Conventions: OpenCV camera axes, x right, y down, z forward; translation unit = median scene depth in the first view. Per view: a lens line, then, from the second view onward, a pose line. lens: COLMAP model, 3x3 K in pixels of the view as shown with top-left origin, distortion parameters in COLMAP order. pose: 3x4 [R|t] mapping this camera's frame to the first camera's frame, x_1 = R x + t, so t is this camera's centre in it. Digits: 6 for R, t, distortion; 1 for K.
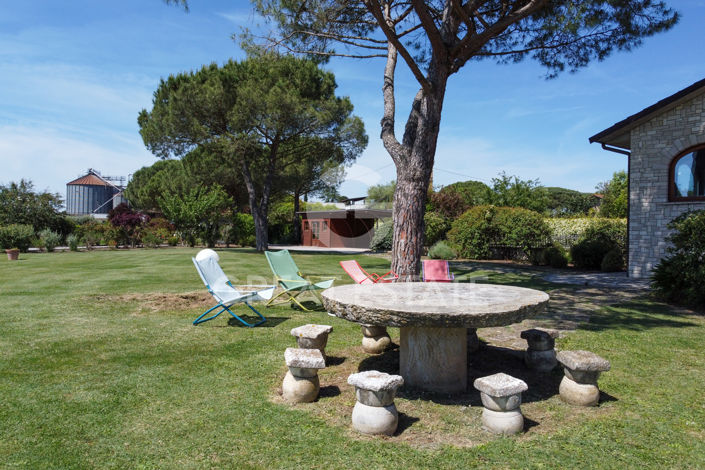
lens RADIAL K [[553.0, 0, 334.7], [0, 553.0, 239.7], [0, 0, 1]] dist [0.010375, -0.004766]
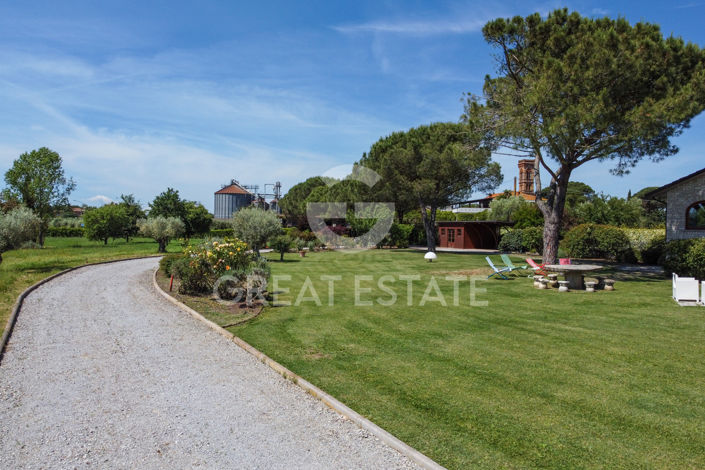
lens RADIAL K [[553.0, 0, 350.4], [0, 553.0, 233.8], [0, 0, 1]] dist [0.010375, -0.004766]
pose [[0.990567, -0.002071, -0.137015, -0.137382], [0.001188, 0.999978, -0.006529, -0.019358], [0.137026, 0.006304, 0.990547, -0.503709]]
